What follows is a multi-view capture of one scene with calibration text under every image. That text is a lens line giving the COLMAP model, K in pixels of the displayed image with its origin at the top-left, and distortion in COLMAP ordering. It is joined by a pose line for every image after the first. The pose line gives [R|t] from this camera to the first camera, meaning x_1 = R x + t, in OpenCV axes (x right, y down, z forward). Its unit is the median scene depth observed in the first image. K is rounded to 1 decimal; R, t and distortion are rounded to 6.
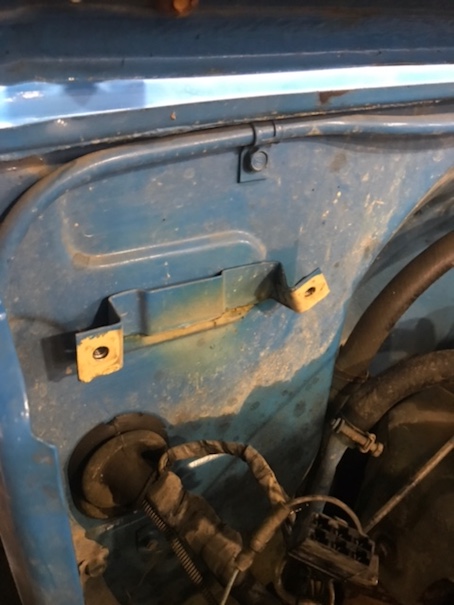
lens RADIAL K [[492.4, 0, 227.0], [0, 492.4, 302.5], [0, 0, 1]] dist [-0.001247, 0.000406]
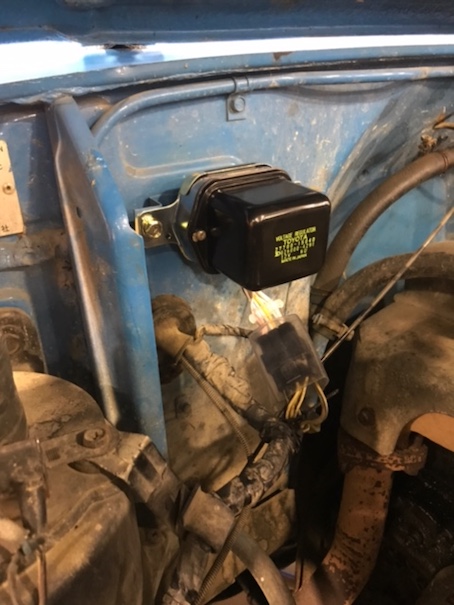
lens RADIAL K [[496.1, 0, 227.1], [0, 496.1, 312.2], [0, 0, 1]] dist [-0.001675, 0.006522]
pose [[0.994674, -0.098420, 0.030614, -0.080976], [0.100518, 0.991958, -0.076906, 0.449811], [-0.022799, 0.079574, 0.996568, -0.457075]]
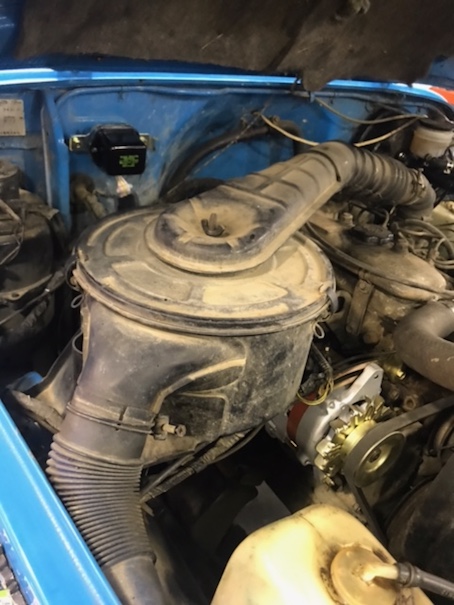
lens RADIAL K [[492.4, 0, 227.0], [0, 492.4, 302.5], [0, 0, 1]] dist [-0.001247, 0.000406]
pose [[0.993436, 0.068917, 0.091296, 0.568542], [-0.075189, 0.994906, 0.067145, 0.877901], [-0.086204, -0.073568, 0.993558, -2.642897]]
